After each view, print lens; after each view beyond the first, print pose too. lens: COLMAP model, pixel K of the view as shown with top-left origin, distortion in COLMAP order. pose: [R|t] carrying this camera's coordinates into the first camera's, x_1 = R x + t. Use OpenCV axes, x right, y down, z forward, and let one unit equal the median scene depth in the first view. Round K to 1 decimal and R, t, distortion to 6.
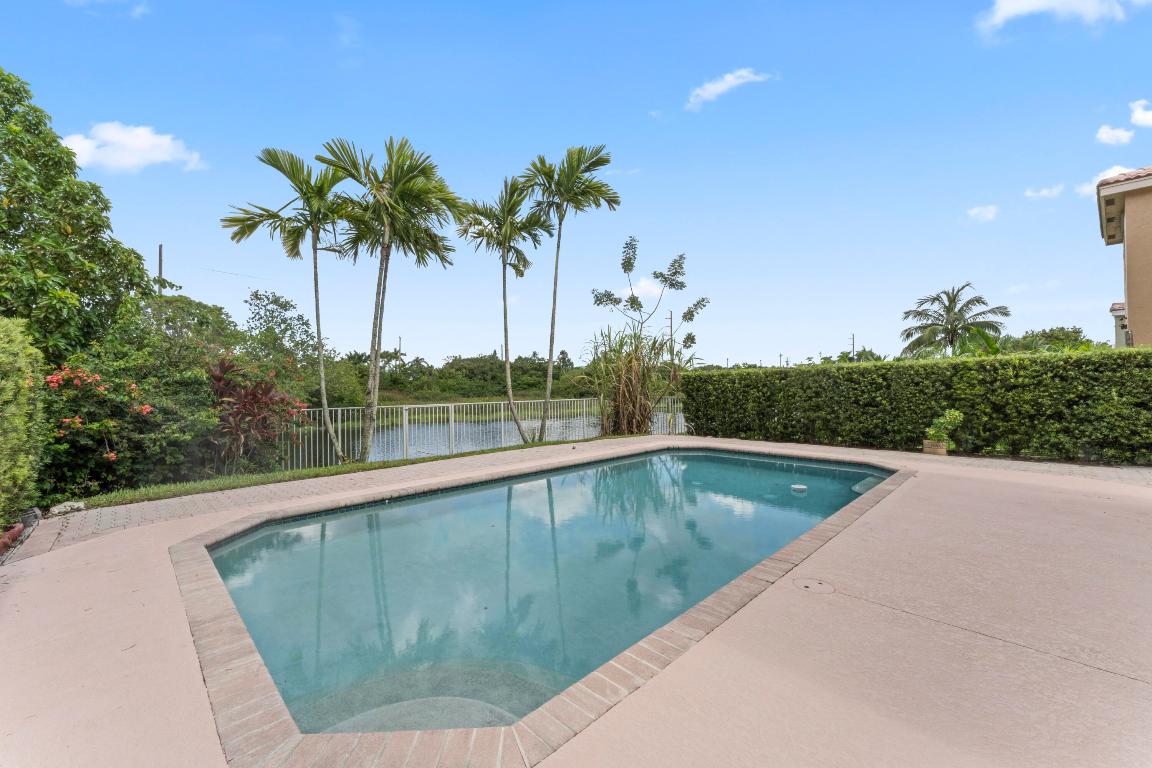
lens RADIAL K [[462.1, 0, 573.1], [0, 462.1, 383.0], [0, 0, 1]] dist [0.000440, -0.000089]
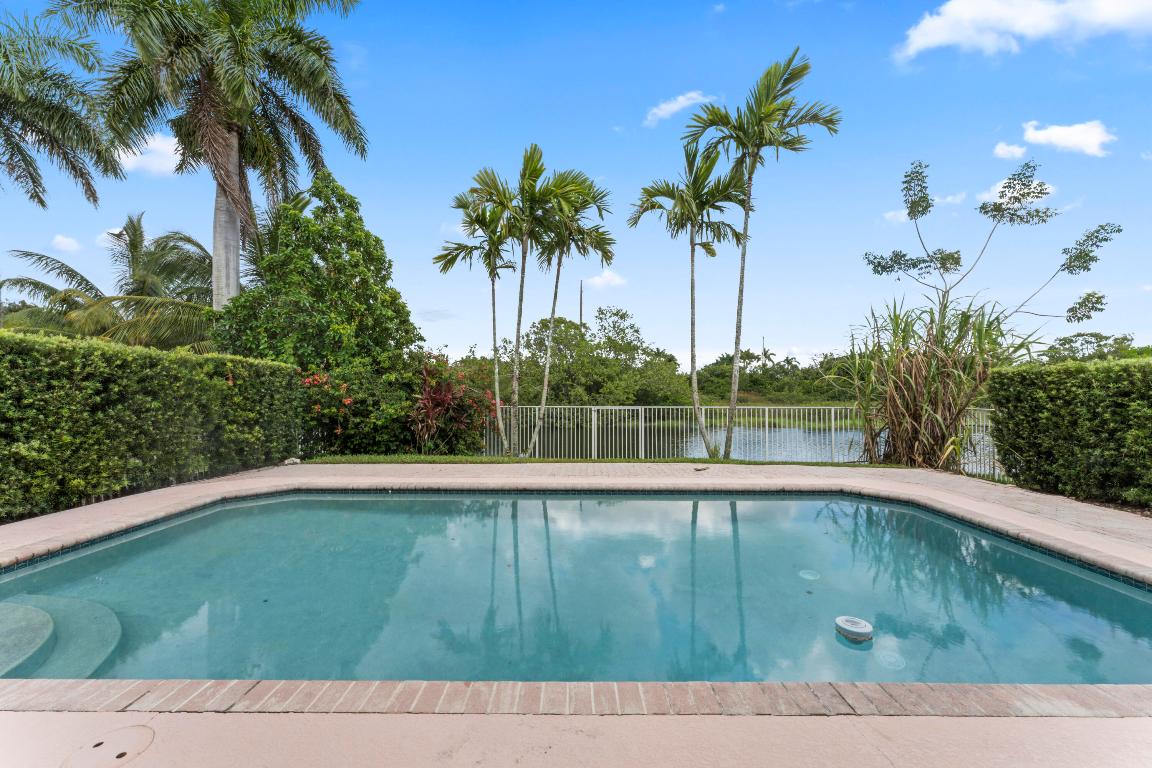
lens RADIAL K [[462.1, 0, 573.1], [0, 462.1, 383.0], [0, 0, 1]] dist [0.000440, -0.000089]
pose [[0.703283, 0.003949, -0.710899, 0.310586], [-0.005251, 0.999986, 0.000360, -0.001836], [0.710890, 0.003480, 0.703294, 0.246411]]
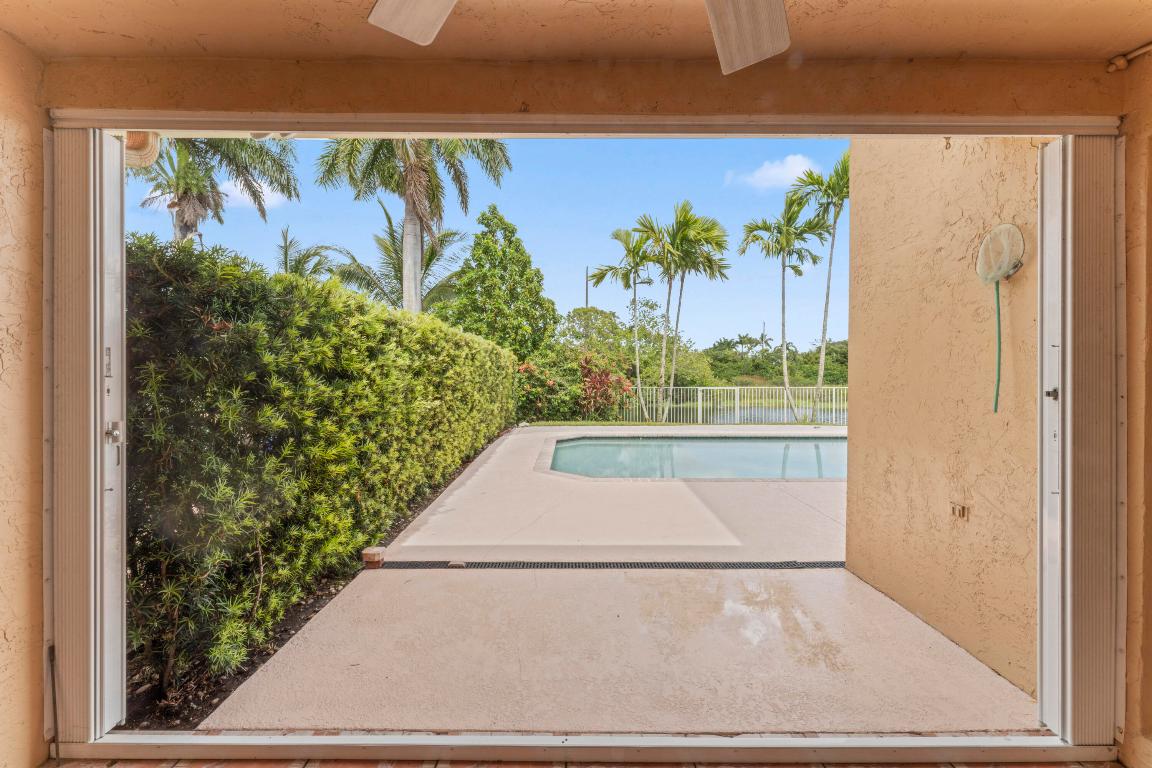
lens RADIAL K [[471.1, 0, 567.9], [0, 471.1, 370.5], [0, 0, 1]] dist [-0.000495, -0.000245]
pose [[0.713797, 0.007428, -0.700314, 0.293680], [-0.003833, 0.999970, 0.006699, -0.006706], [0.700342, -0.002098, 0.713804, -0.218818]]
